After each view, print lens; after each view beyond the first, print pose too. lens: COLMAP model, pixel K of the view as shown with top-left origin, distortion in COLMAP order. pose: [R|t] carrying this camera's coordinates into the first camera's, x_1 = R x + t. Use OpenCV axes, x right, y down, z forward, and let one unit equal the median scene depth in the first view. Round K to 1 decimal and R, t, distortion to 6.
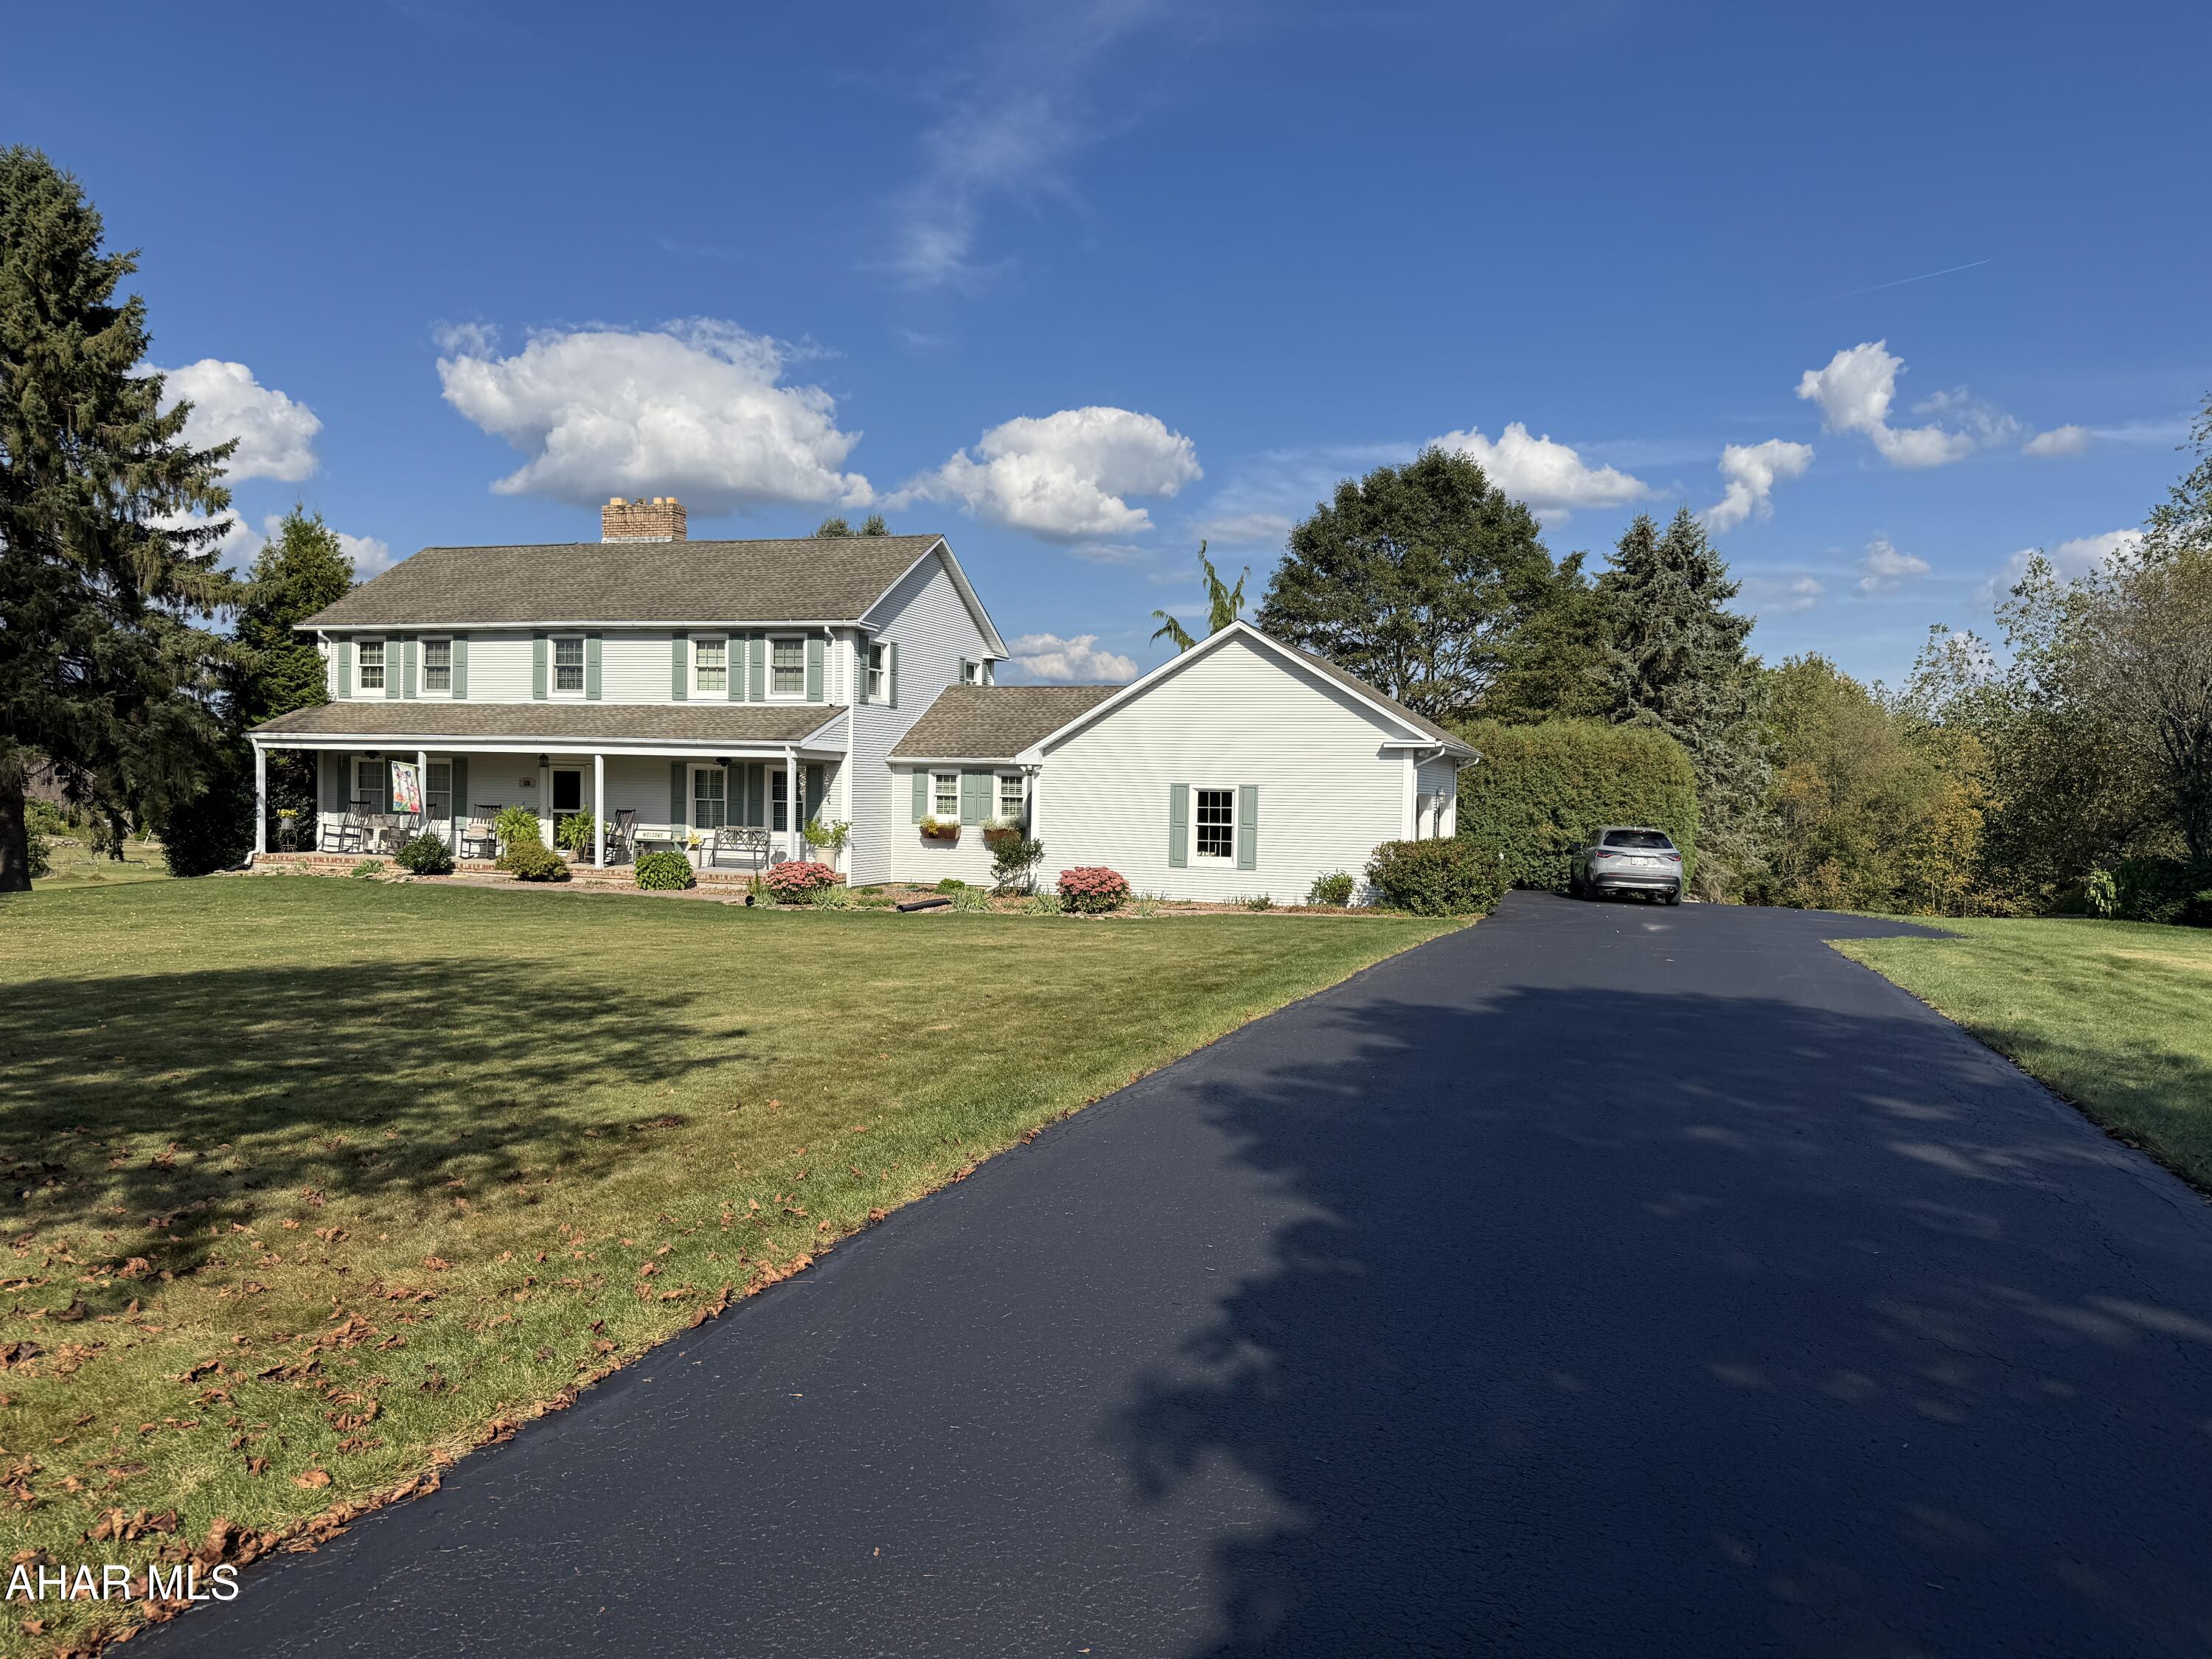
lens RADIAL K [[1568.4, 0, 1106.0], [0, 1568.4, 829.5], [0, 0, 1]] dist [0.111189, -0.167738]
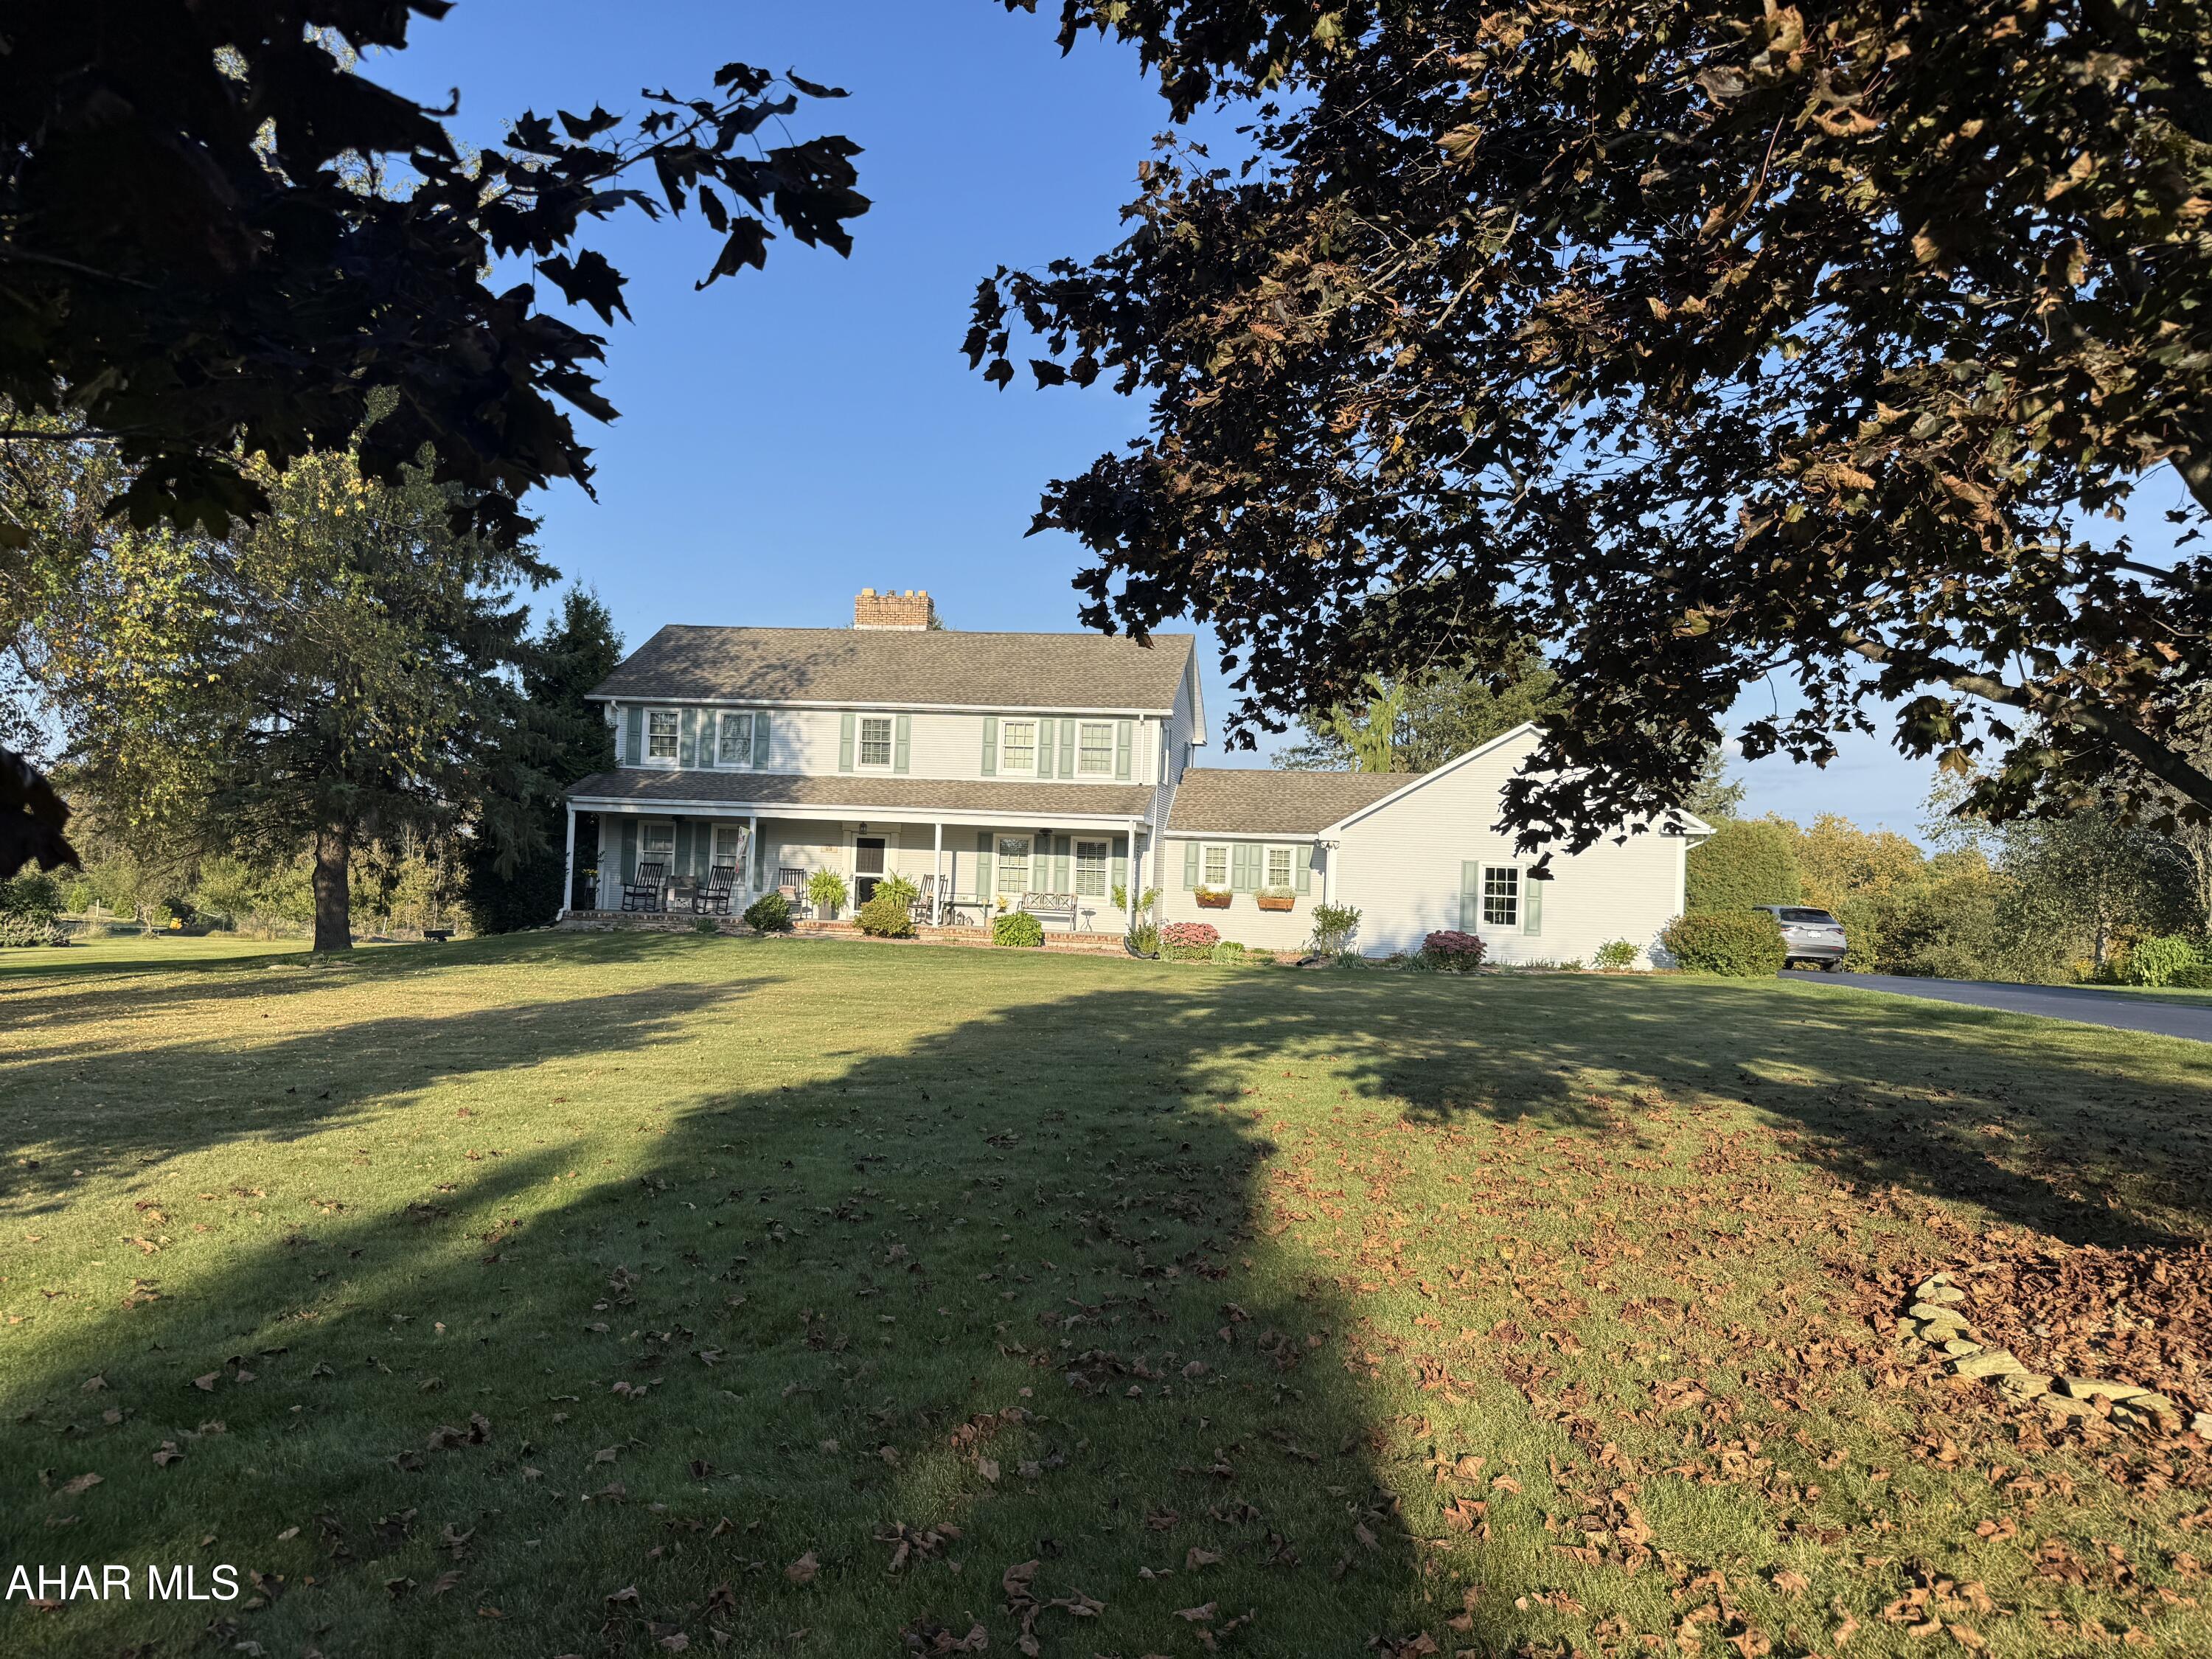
lens RADIAL K [[1568.4, 0, 1106.0], [0, 1568.4, 829.5], [0, 0, 1]] dist [0.111189, -0.167738]
pose [[0.984575, 0.023921, 0.173322, -0.380172], [-0.015187, 0.998555, -0.051543, 0.010780], [-0.174304, 0.048115, 0.983516, -0.094288]]
